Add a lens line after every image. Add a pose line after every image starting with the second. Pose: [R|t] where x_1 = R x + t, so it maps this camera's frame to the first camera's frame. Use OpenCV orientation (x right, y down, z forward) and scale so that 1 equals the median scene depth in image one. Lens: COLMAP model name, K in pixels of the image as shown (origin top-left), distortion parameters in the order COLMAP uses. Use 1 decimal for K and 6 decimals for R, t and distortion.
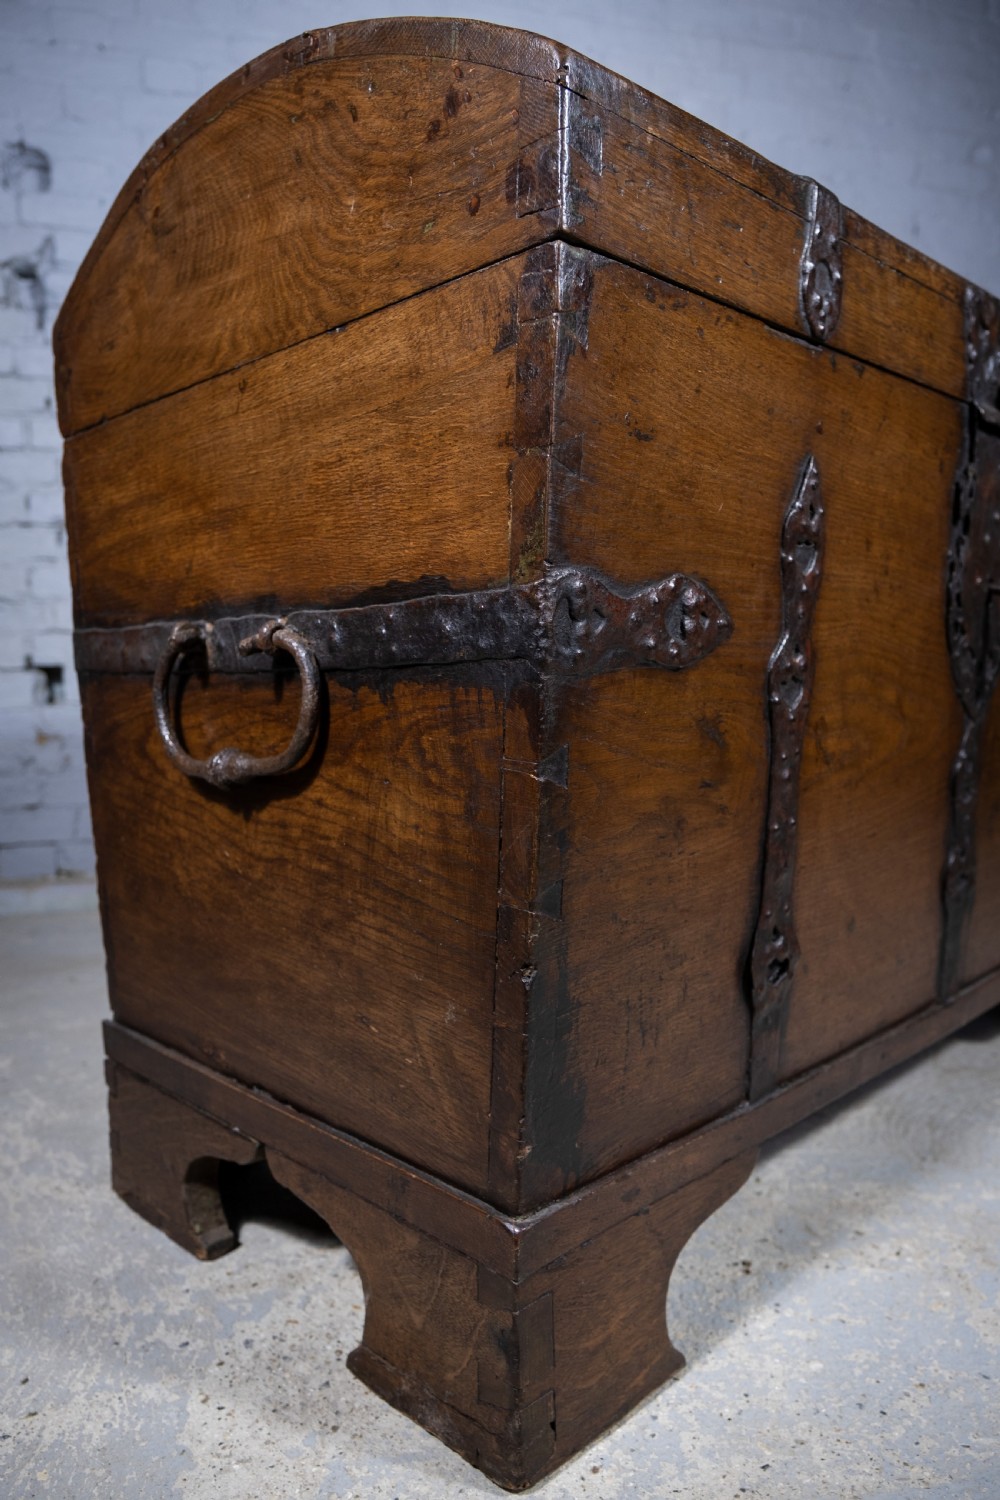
lens RADIAL K [[1113.1, 0, 531.3], [0, 1113.1, 751.6], [0, 0, 1]] dist [-0.013784, -0.008979]
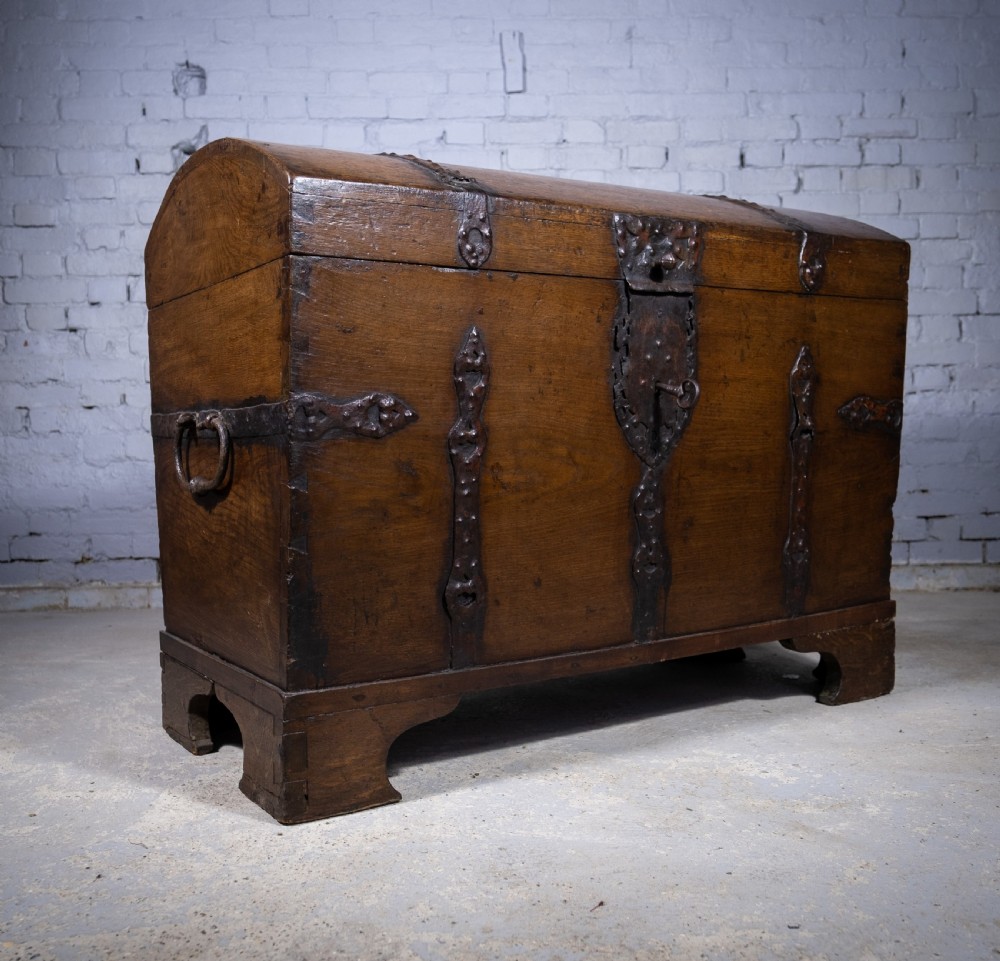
lens RADIAL K [[1154.9, 0, 498.8], [0, 1154.9, 456.9], [0, 0, 1]] dist [-0.020915, 0.000000]
pose [[0.974404, 0.004056, -0.224768, 0.734734], [-0.014520, 0.998885, -0.044920, 0.048326], [0.224336, 0.047033, 0.973376, -0.915417]]
